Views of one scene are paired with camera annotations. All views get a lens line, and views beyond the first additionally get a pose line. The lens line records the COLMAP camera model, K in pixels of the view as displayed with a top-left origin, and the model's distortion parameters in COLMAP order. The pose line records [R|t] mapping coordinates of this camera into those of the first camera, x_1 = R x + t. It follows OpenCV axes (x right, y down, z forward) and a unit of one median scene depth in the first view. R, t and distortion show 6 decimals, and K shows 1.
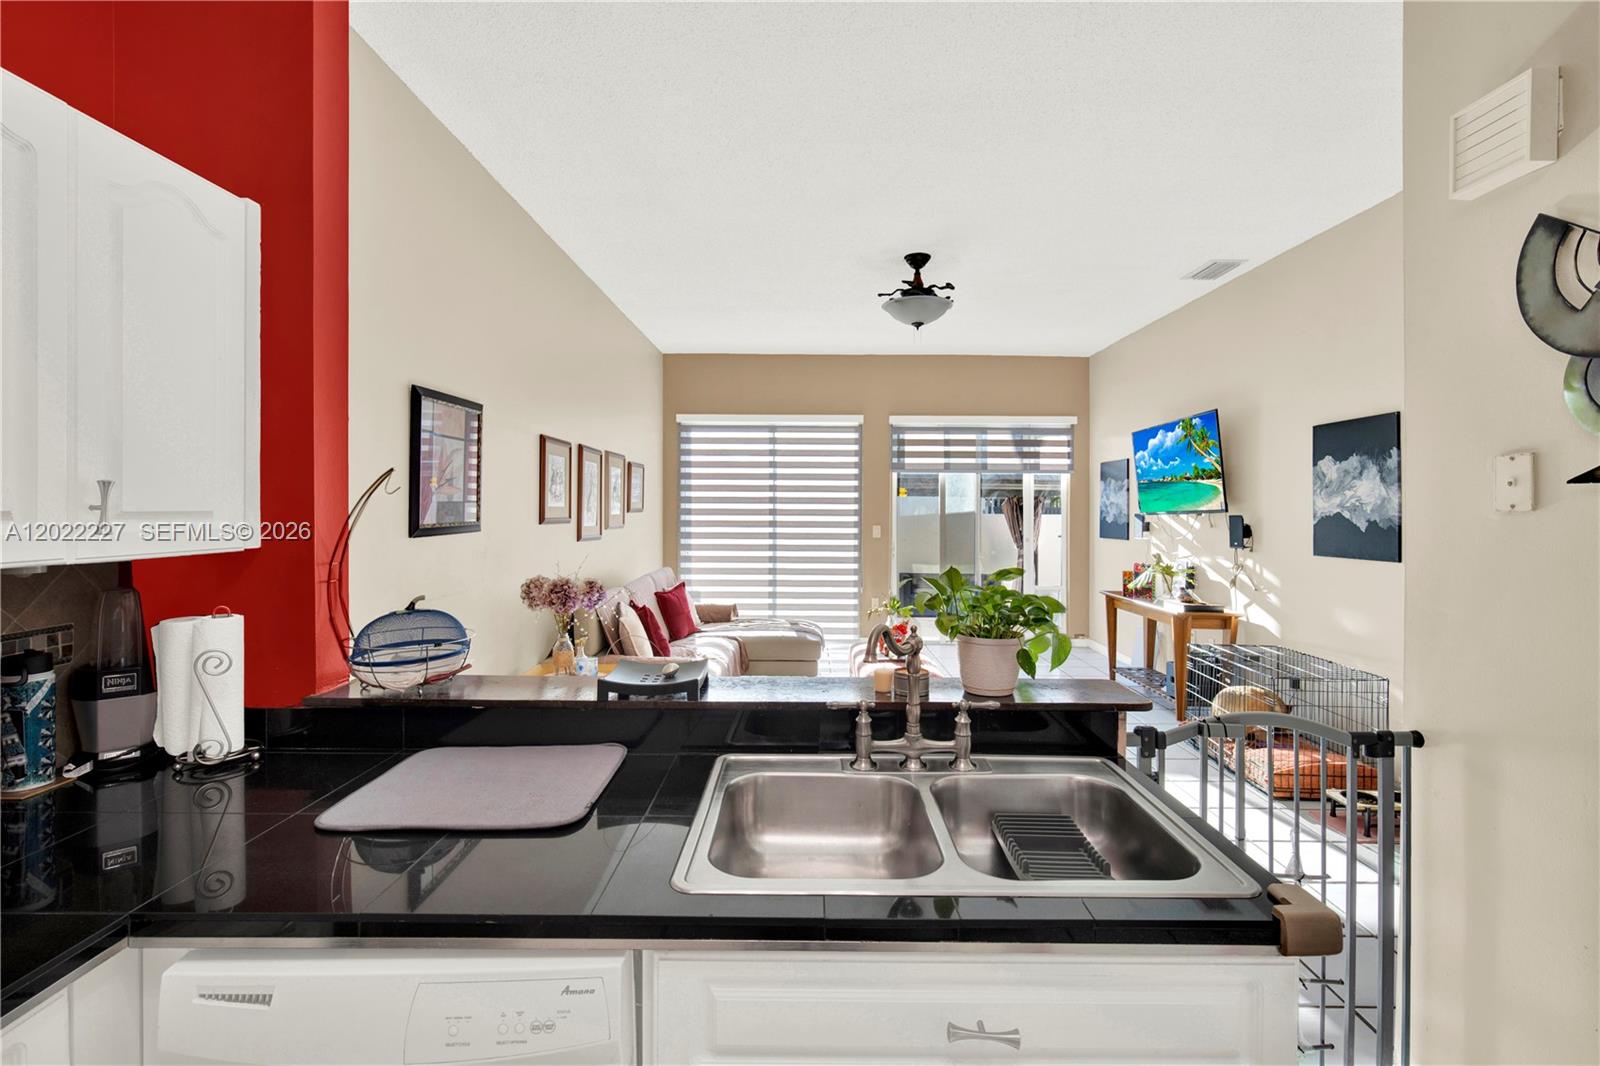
lens RADIAL K [[708.8, 0, 797.3], [0, 708.8, 509.8], [0, 0, 1]] dist [-0.001516, 0.000121]
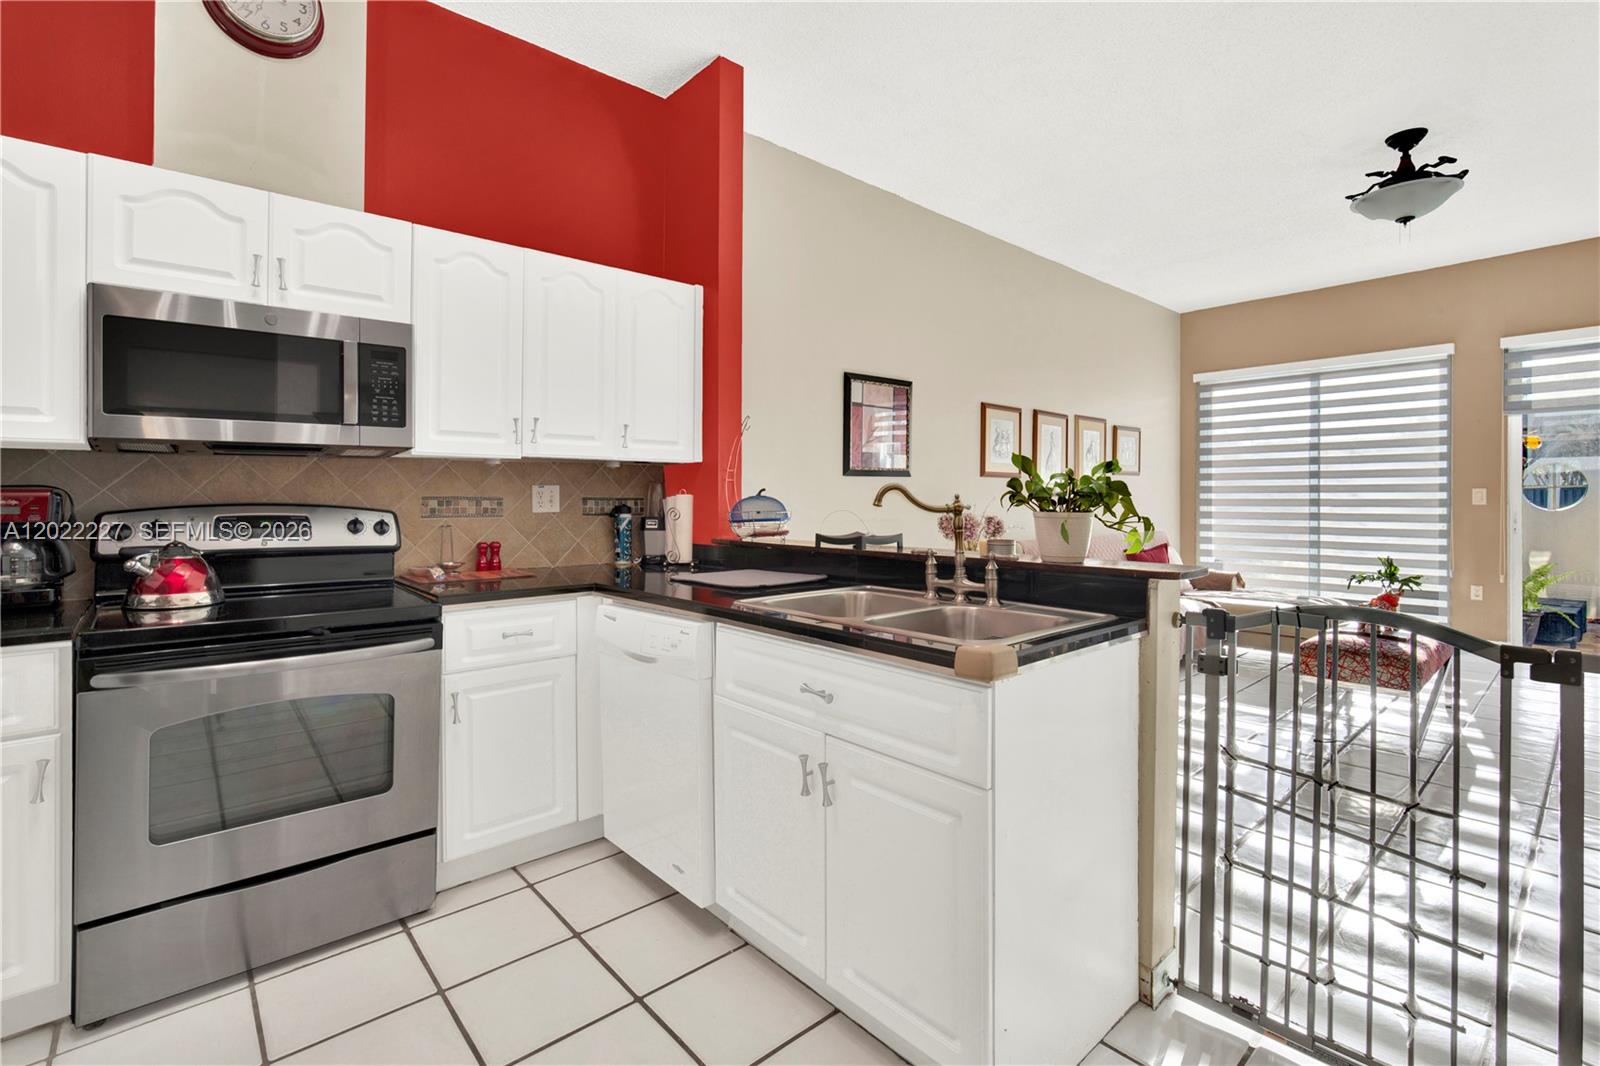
lens RADIAL K [[717.9, 0, 820.3], [0, 717.9, 498.3], [0, 0, 1]] dist [-0.001540, 0.001645]
pose [[0.682655, -0.004837, -0.730725, 0.285273], [0.002213, 0.999987, -0.004552, 0.051471], [0.730738, 0.001491, 0.682657, -0.033894]]
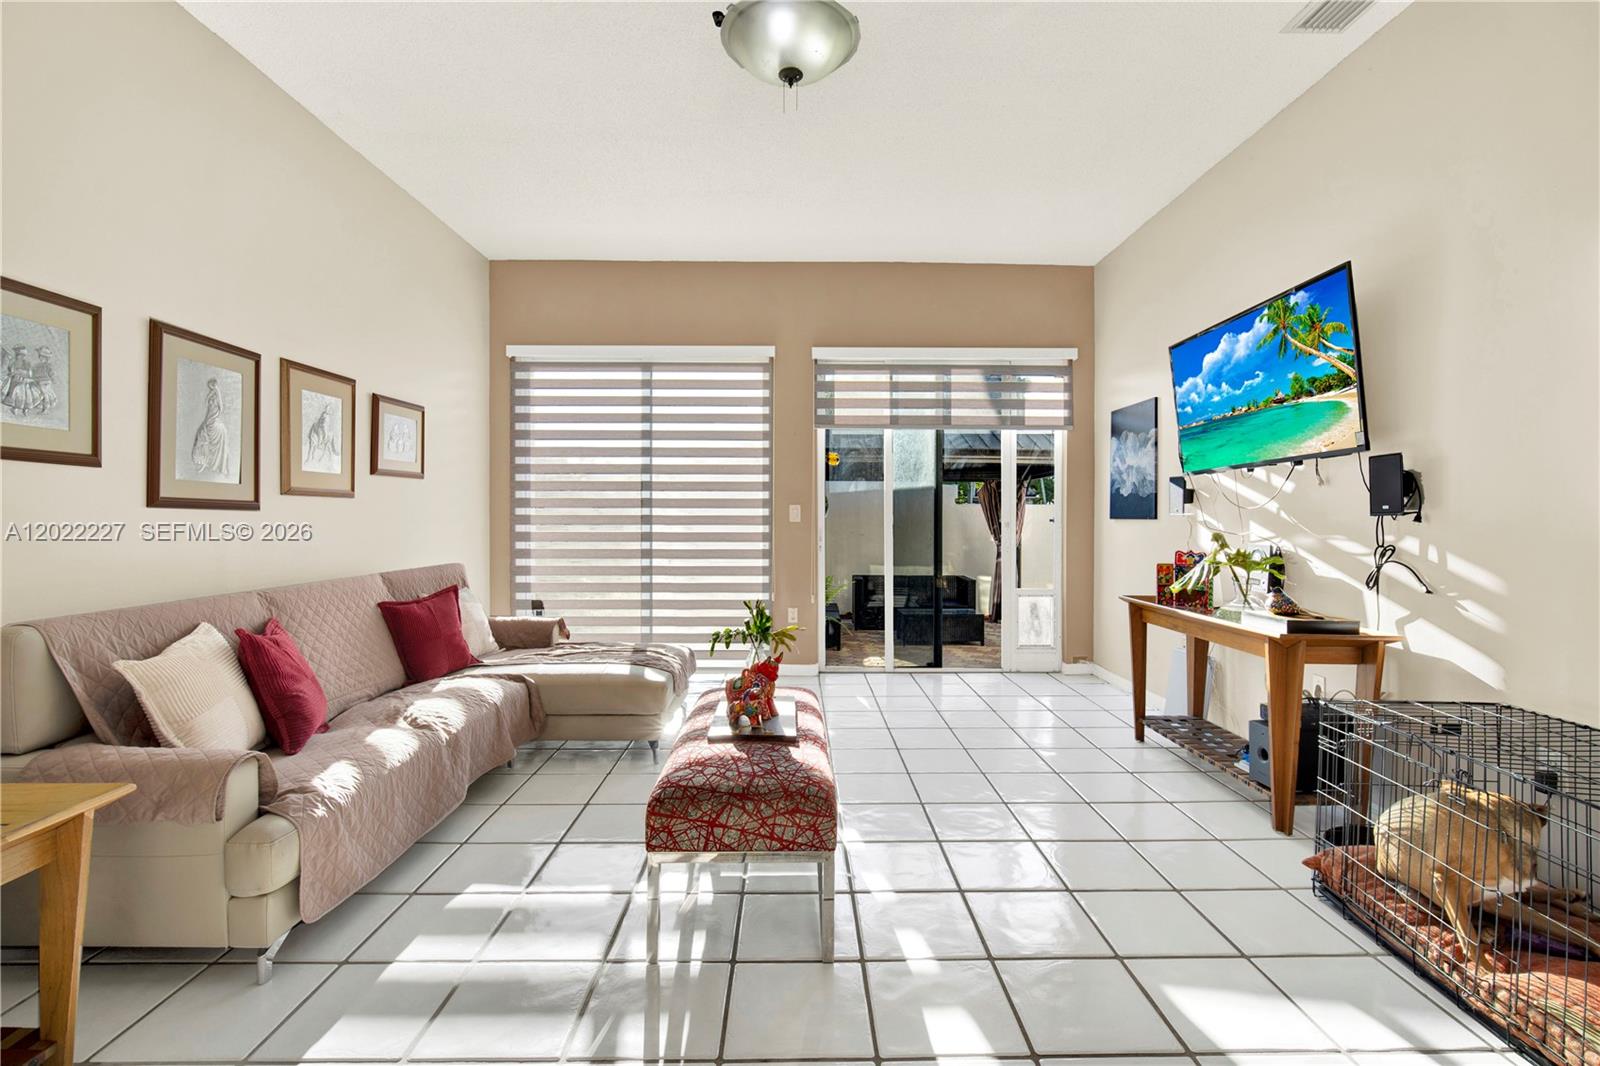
lens RADIAL K [[708.9, 0, 799.9], [0, 708.9, 521.2], [0, 0, 1]] dist [-0.010658, 0.000293]
pose [[0.999736, -0.003603, 0.022714, 0.151094], [0.003460, 0.999974, 0.006326, 0.051173], [-0.022736, -0.006246, 0.999722, 0.445912]]
